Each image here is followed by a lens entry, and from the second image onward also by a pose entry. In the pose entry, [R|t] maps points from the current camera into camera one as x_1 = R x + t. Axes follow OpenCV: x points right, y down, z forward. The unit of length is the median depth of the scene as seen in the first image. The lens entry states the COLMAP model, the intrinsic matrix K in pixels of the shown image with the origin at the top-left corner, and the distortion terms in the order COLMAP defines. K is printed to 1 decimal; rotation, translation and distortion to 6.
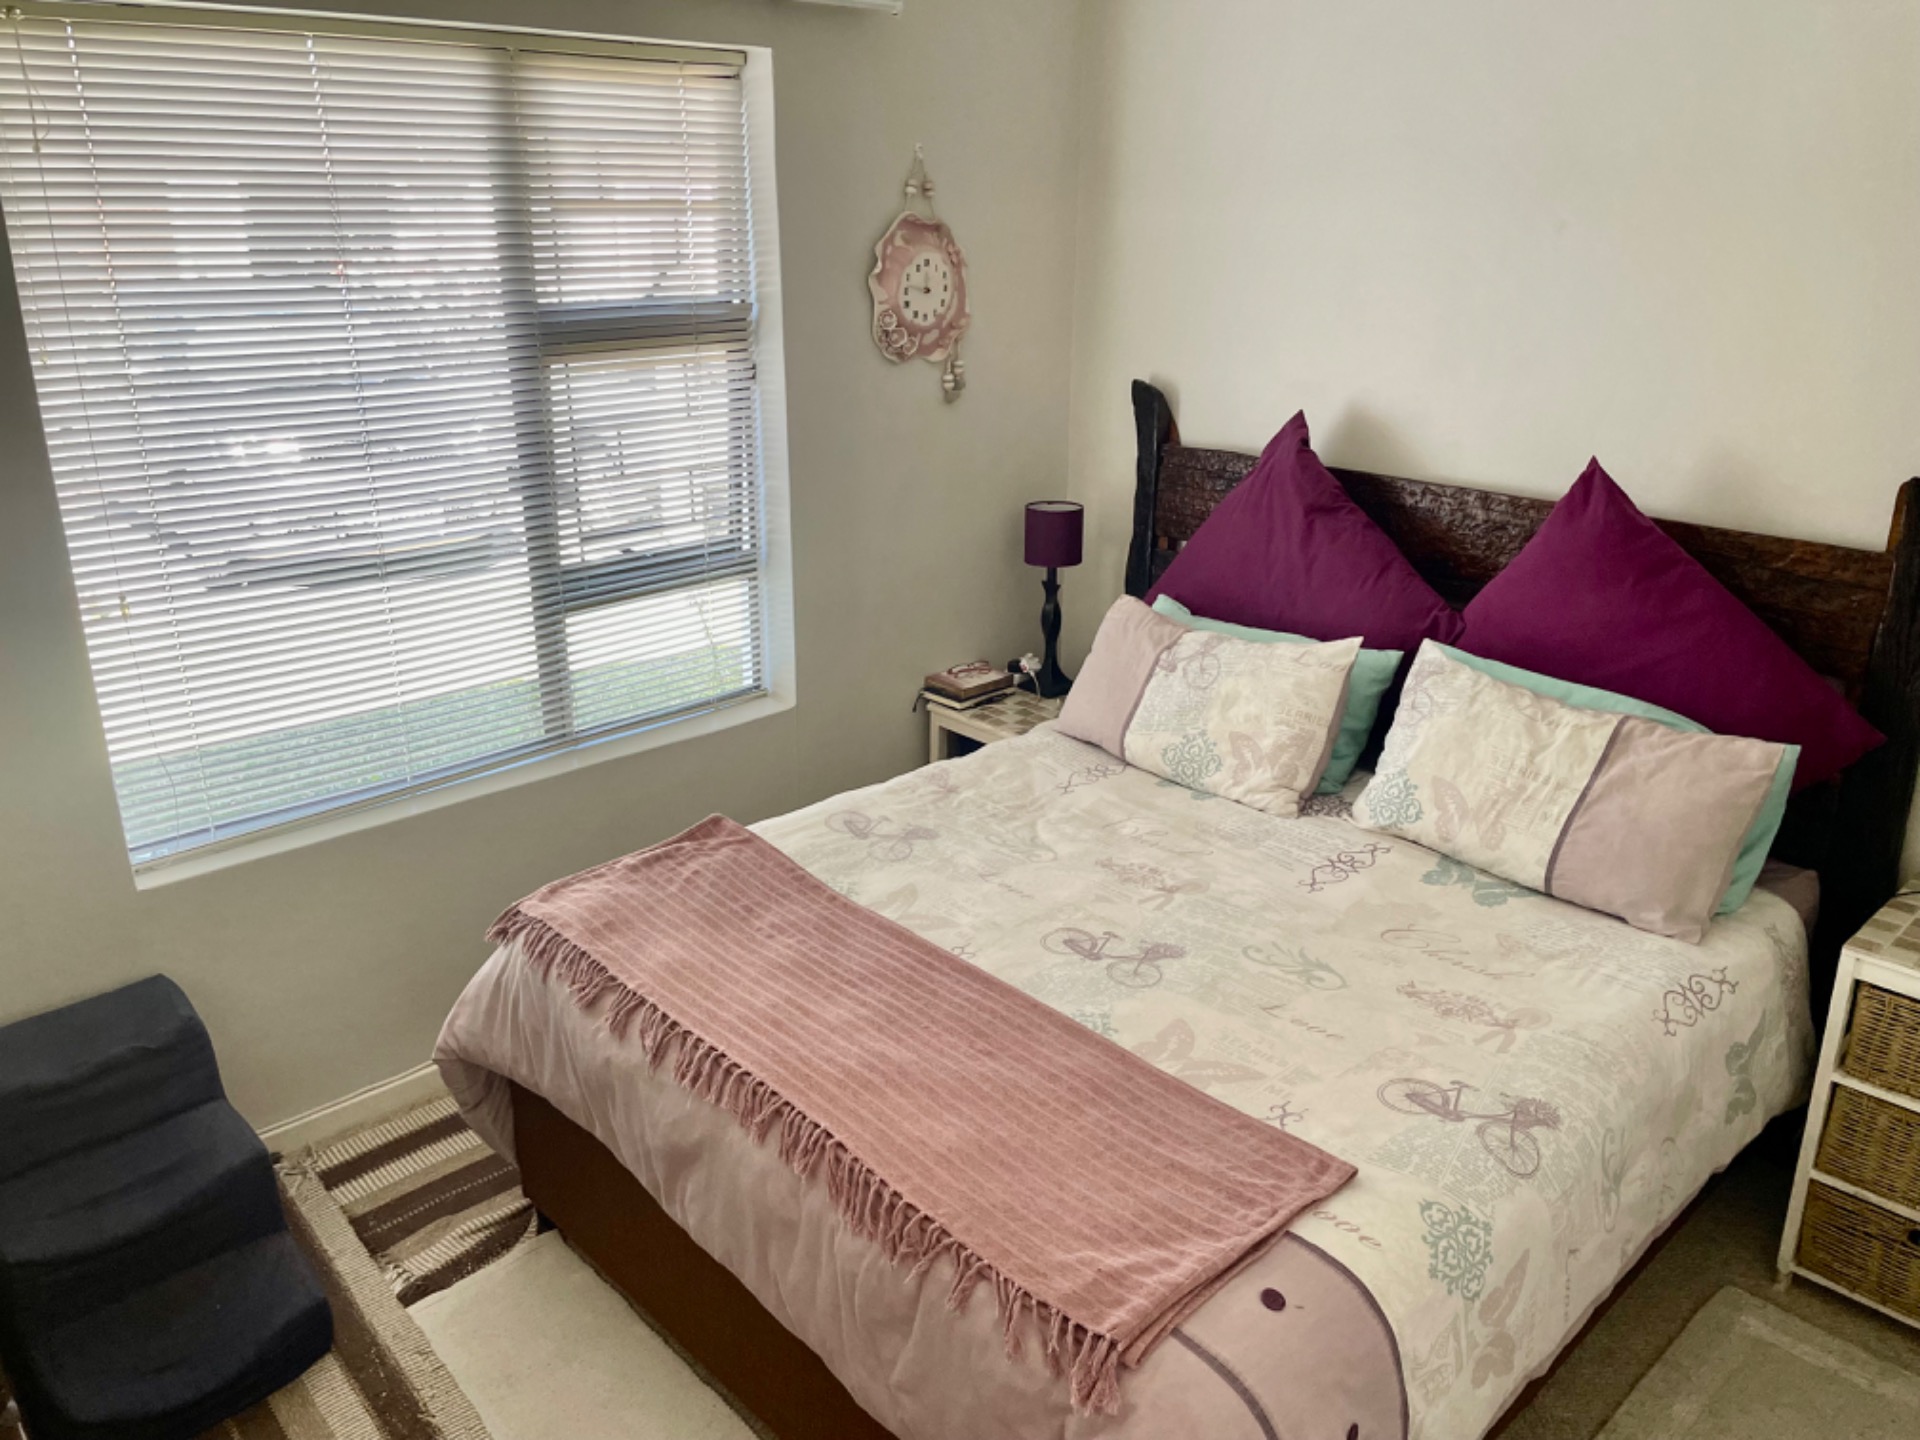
lens RADIAL K [[1432.8, 0, 960.0], [0, 1432.8, 720.0], [0, 0, 1]] dist [0.066557, -0.000182]
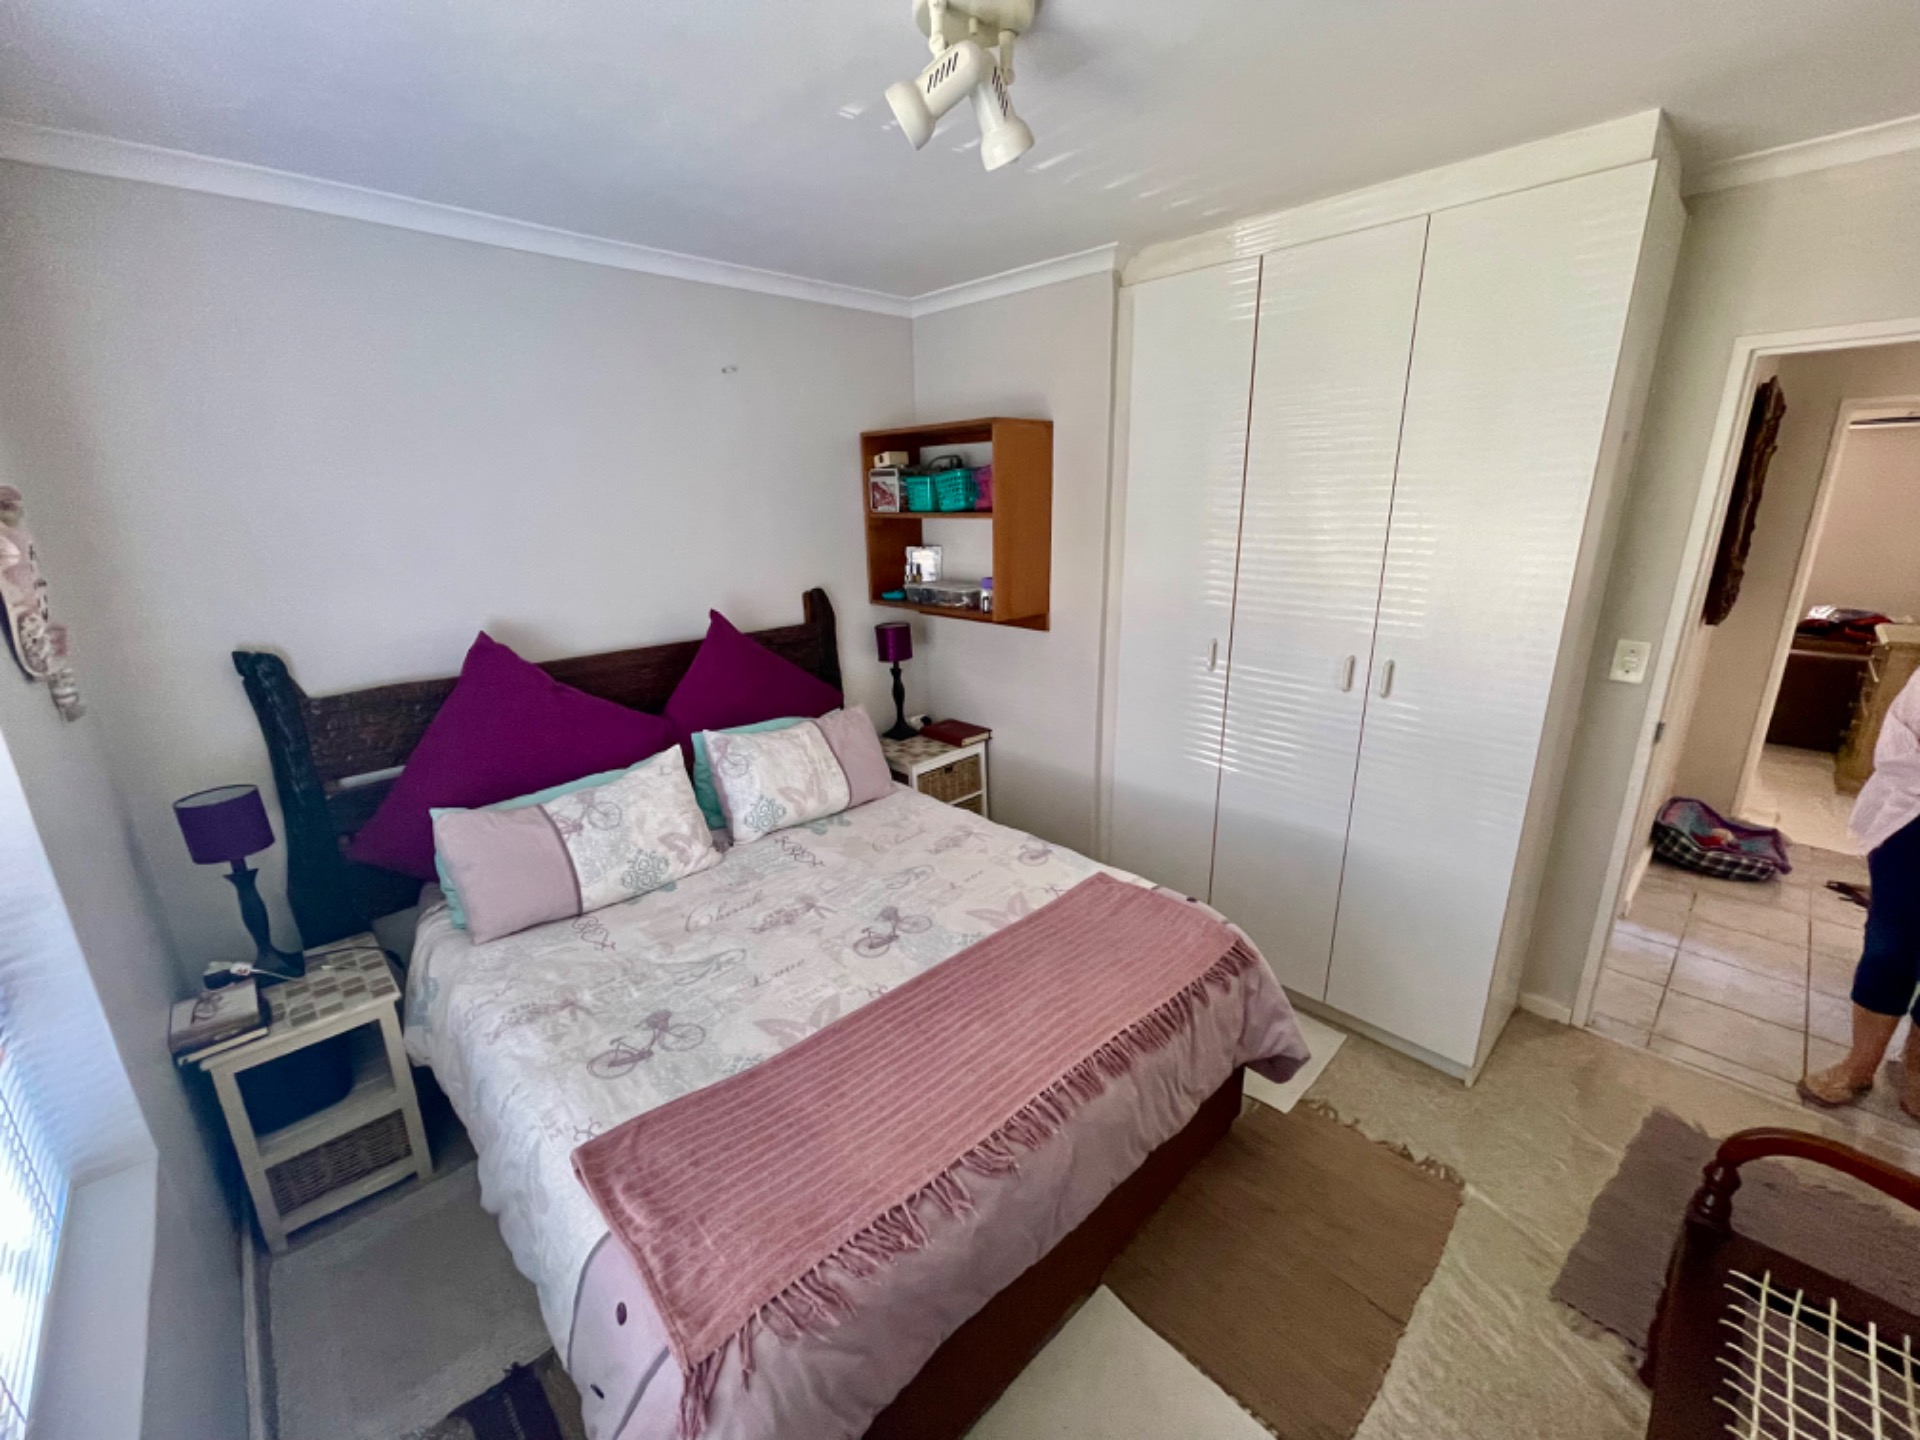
lens RADIAL K [[772.4, 0, 955.4], [0, 772.4, 717.3], [0, 0, 1]] dist [-0.009618, 0.003057]
pose [[0.002012, -0.286789, 0.957992, -0.567550], [0.366055, 0.891713, 0.266179, -0.217403], [-0.930591, 0.350142, 0.106774, 0.688531]]
